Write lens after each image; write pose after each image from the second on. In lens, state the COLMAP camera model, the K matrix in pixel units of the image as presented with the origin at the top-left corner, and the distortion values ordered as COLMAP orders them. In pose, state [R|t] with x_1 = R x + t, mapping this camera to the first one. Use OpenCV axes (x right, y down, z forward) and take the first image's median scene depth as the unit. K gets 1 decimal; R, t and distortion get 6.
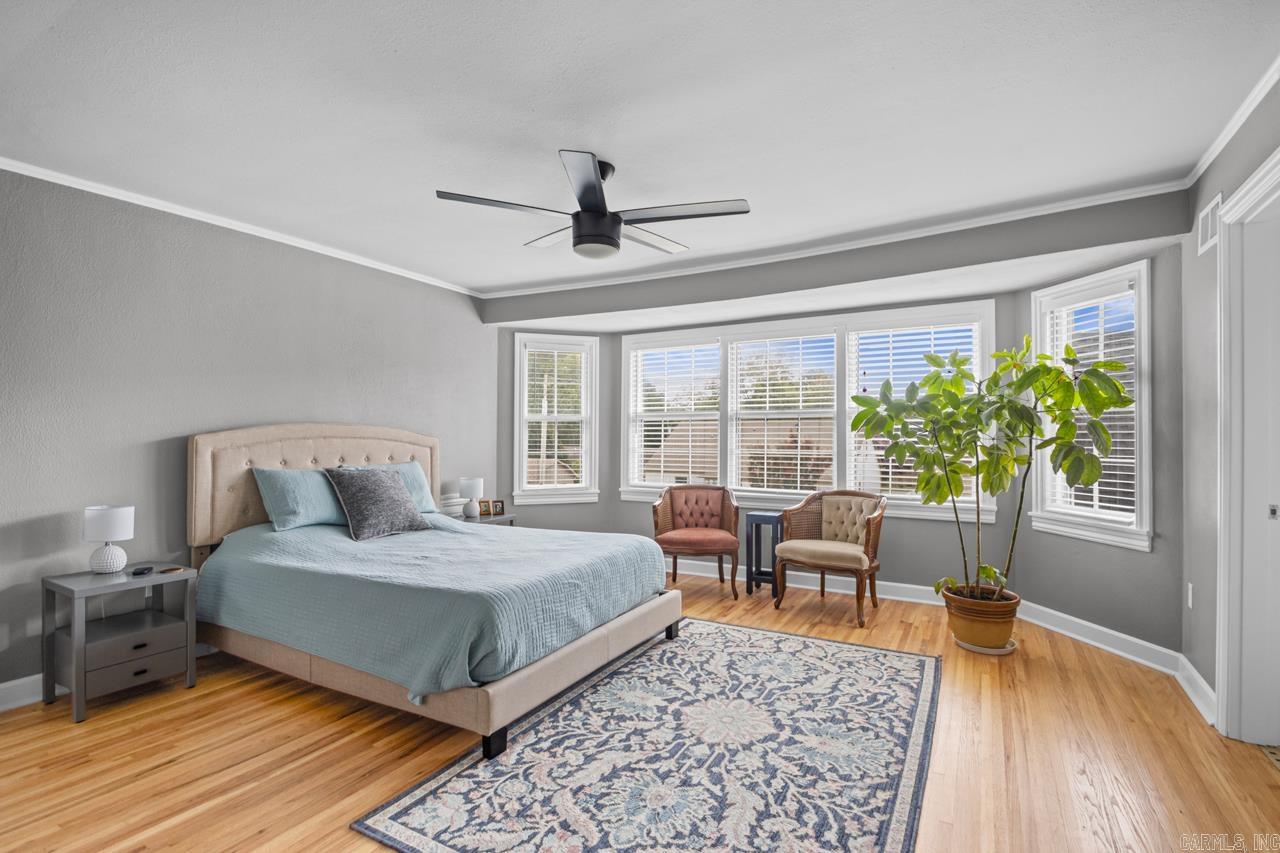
lens RADIAL K [[603.8, 0, 651.4], [0, 603.8, 425.2], [0, 0, 1]] dist [0.013006, -0.015245]
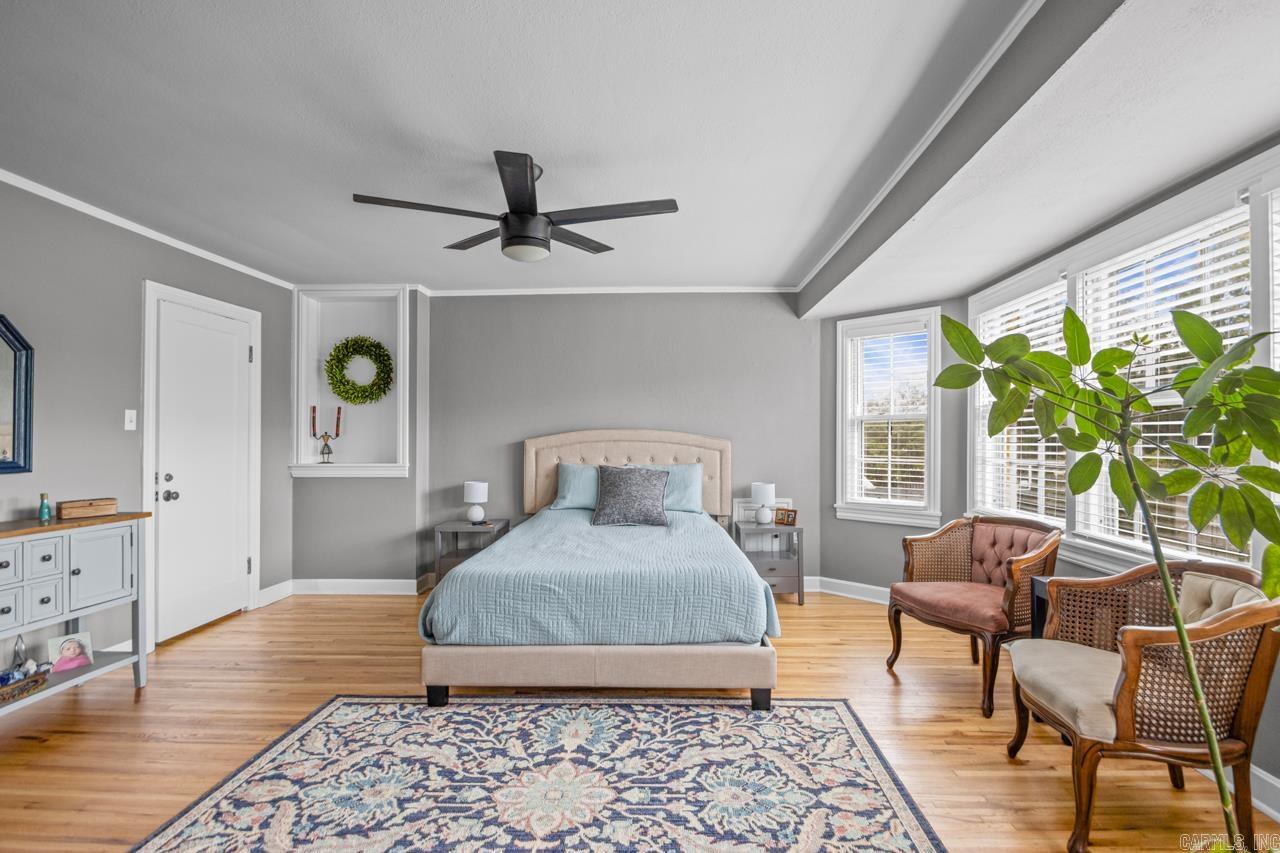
lens RADIAL K [[603.8, 0, 650.6], [0, 603.8, 438.8], [0, 0, 1]] dist [0.013006, -0.015245]
pose [[0.441920, -0.003030, -0.897049, 0.822632], [0.016887, 0.999845, 0.004943, 0.015517], [0.896895, -0.017333, 0.441903, 0.707123]]
